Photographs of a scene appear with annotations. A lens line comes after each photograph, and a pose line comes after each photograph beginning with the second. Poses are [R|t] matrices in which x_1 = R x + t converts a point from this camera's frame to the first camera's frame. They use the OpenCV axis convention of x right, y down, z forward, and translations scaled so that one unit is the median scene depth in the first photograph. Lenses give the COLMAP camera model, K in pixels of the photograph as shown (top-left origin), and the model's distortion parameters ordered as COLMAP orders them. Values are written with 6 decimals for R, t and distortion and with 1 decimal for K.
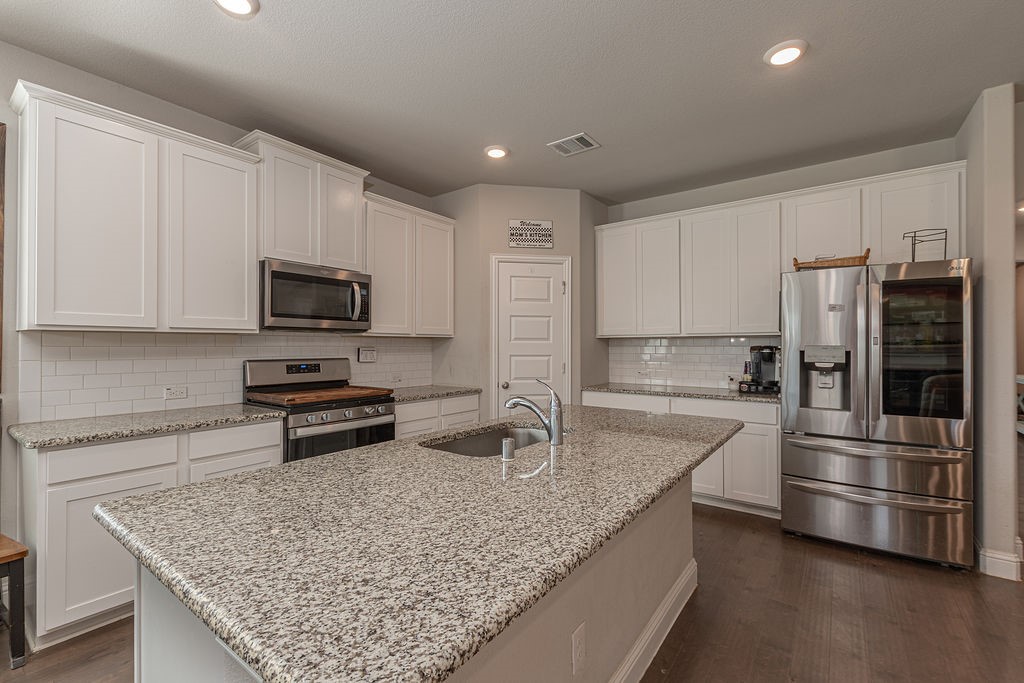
lens RADIAL K [[444.2, 0, 509.2], [0, 444.2, 343.6], [0, 0, 1]] dist [-0.000573, -0.000559]
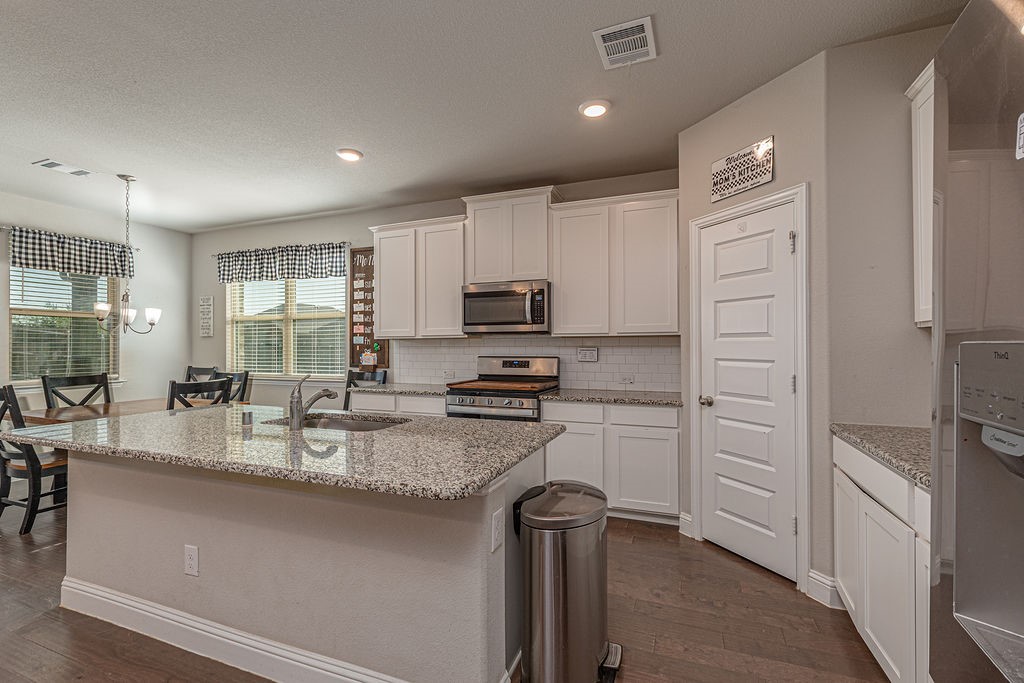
lens RADIAL K [[428.8, 0, 500.4], [0, 428.8, 344.9], [0, 0, 1]] dist [0.001341, -0.000249]
pose [[0.281205, -0.006145, -0.959628, 0.635973], [0.007536, 0.999963, -0.004195, 0.006297], [0.959618, -0.006052, 0.281241, 0.565371]]
